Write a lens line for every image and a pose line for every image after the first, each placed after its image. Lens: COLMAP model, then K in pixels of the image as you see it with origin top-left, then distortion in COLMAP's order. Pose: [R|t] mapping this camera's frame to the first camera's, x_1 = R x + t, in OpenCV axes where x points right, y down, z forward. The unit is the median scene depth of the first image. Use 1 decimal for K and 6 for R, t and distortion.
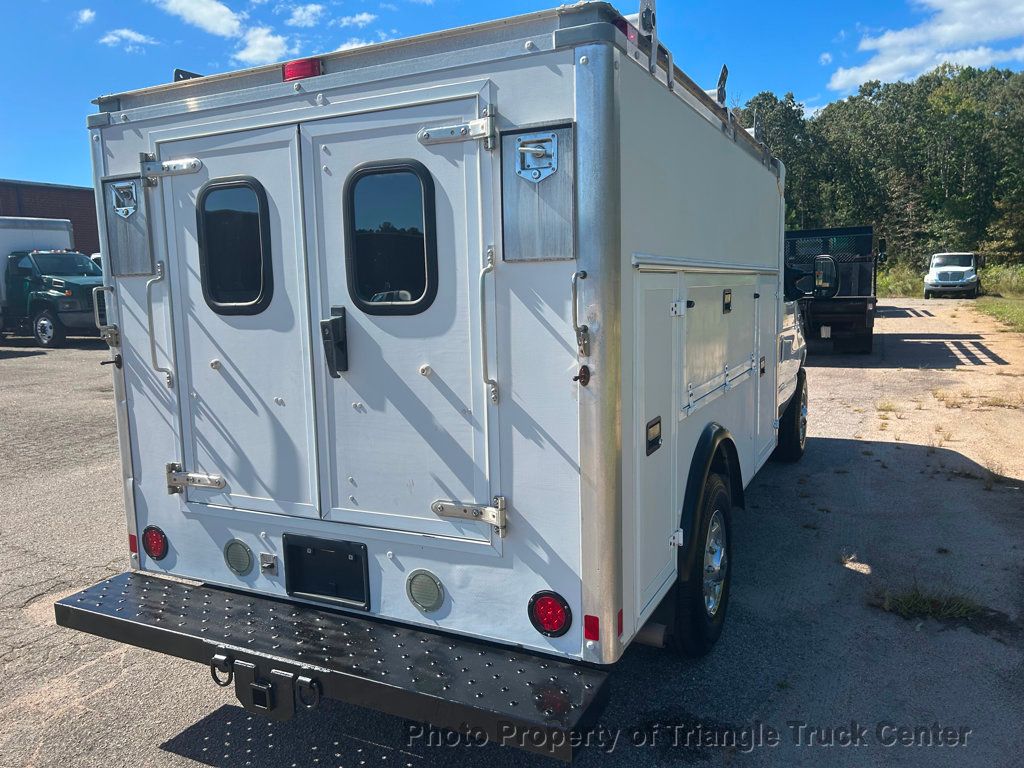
lens RADIAL K [[774.8, 0, 513.8], [0, 774.8, 380.6], [0, 0, 1]] dist [0.061635, -0.081393]
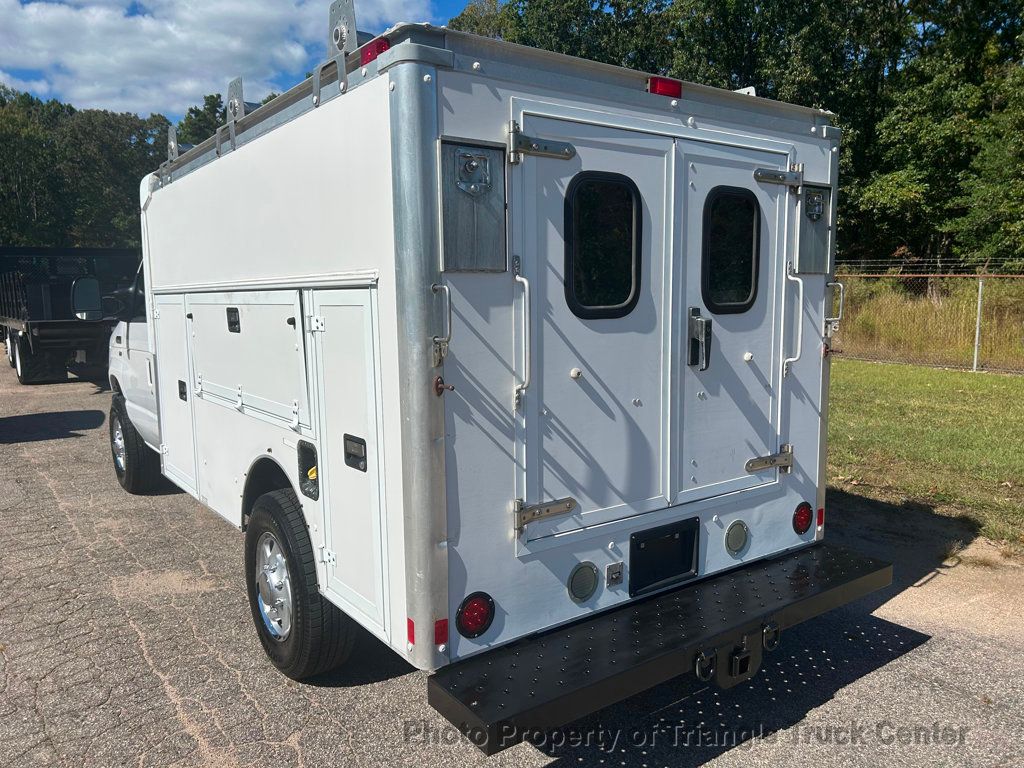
lens RADIAL K [[767.8, 0, 509.0], [0, 767.8, 384.0], [0, 0, 1]] dist [0.049309, -0.050923]
pose [[0.464256, -0.081830, 0.881913, -1.054622], [0.106329, 0.993671, 0.036226, -0.043006], [-0.879295, 0.076955, 0.470019, 0.567565]]
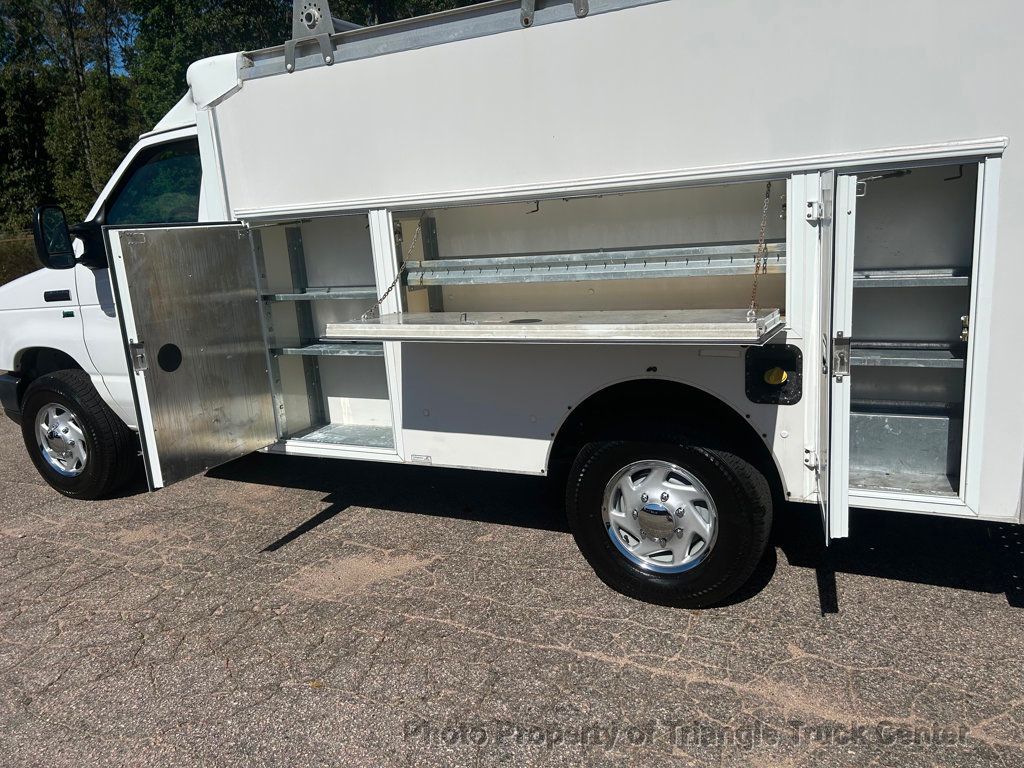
lens RADIAL K [[763.6, 0, 515.5], [0, 763.6, 387.6], [0, 0, 1]] dist [0.067242, -0.086121]
pose [[-0.002077, -0.190242, 0.981735, -1.198983], [0.185572, 0.964612, 0.187317, -0.130174], [-0.982628, 0.182571, 0.033300, 1.452321]]
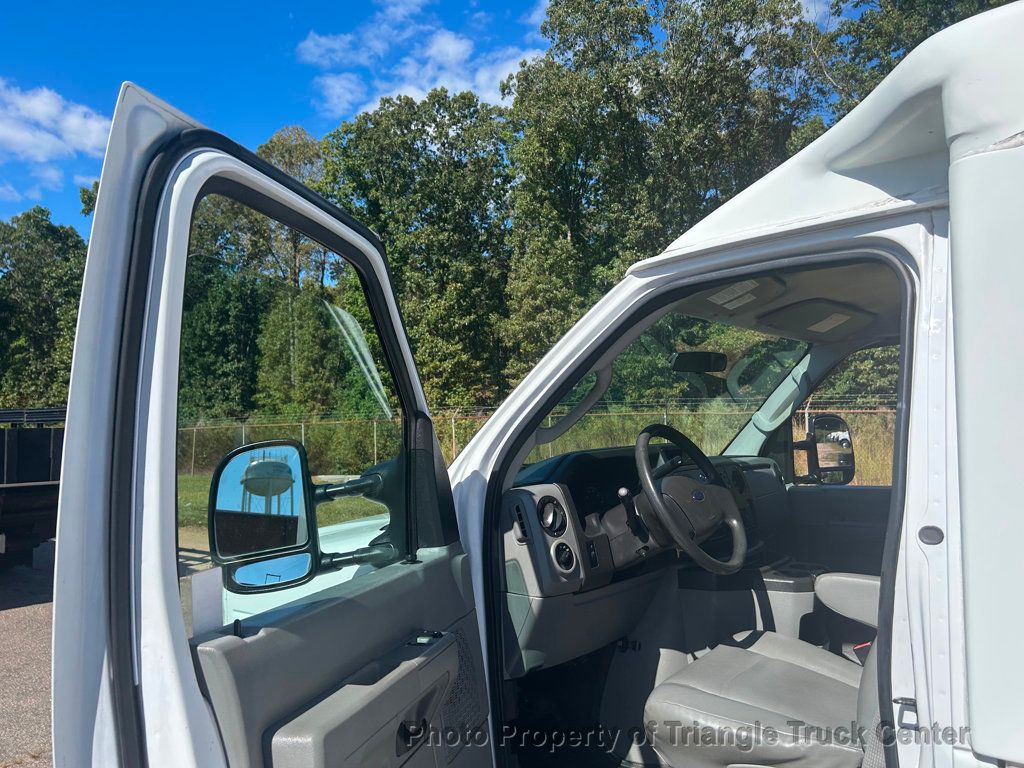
lens RADIAL K [[774.8, 0, 513.8], [0, 774.8, 380.6], [0, 0, 1]] dist [0.061635, -0.081393]
pose [[0.194702, 0.081229, 0.977493, -0.417727], [0.129849, 0.985659, -0.107772, -0.275840], [-0.972229, 0.147910, 0.181363, 2.014745]]
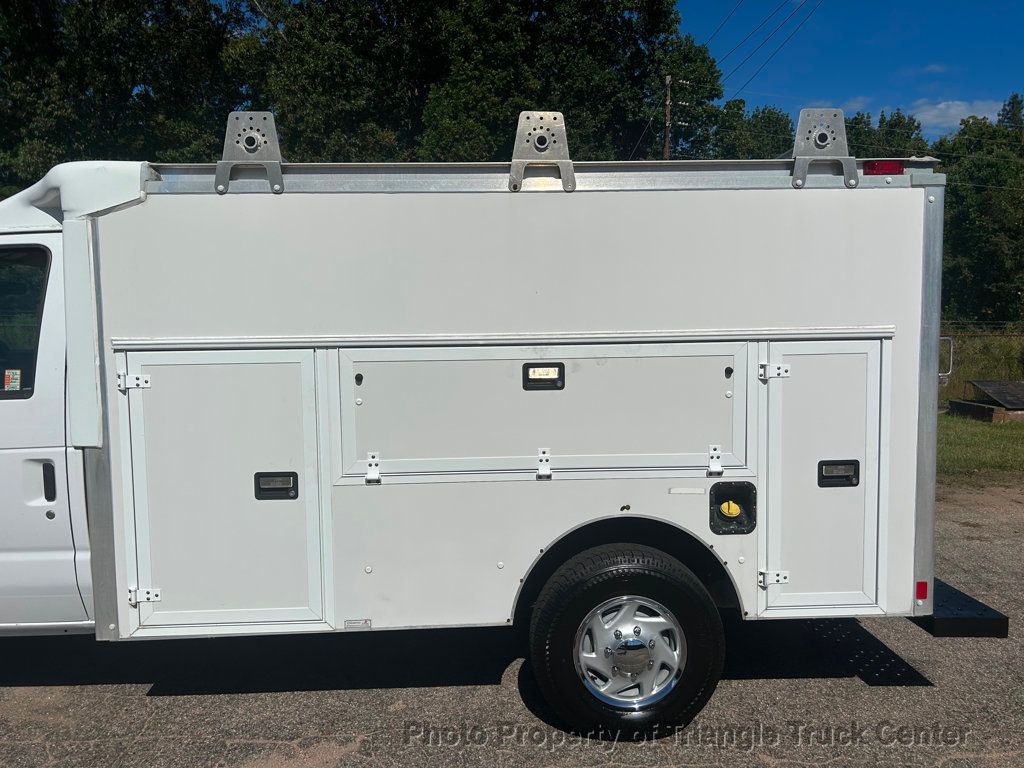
lens RADIAL K [[762.2, 0, 523.3], [0, 762.2, 389.1], [0, 0, 1]] dist [0.054294, -0.065954]
pose [[-0.476740, -0.033525, 0.878405, -1.090273], [0.130654, 0.985471, 0.108522, -0.221298], [-0.869280, 0.166504, -0.465434, 1.852928]]
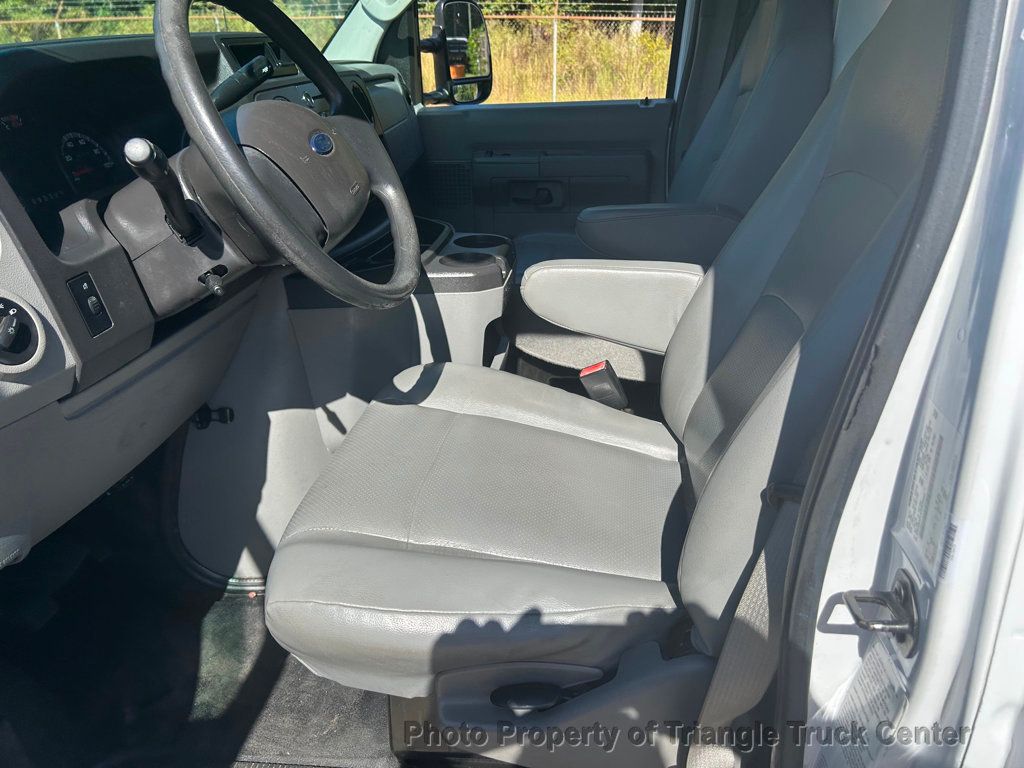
lens RADIAL K [[780.7, 0, 515.5], [0, 780.7, 381.6], [0, 0, 1]] dist [0.038142, -0.045911]
pose [[-0.322626, -0.355741, 0.877132, -0.104590], [0.145138, 0.897133, 0.417238, -0.265435], [-0.935333, 0.261917, -0.237807, 2.021801]]
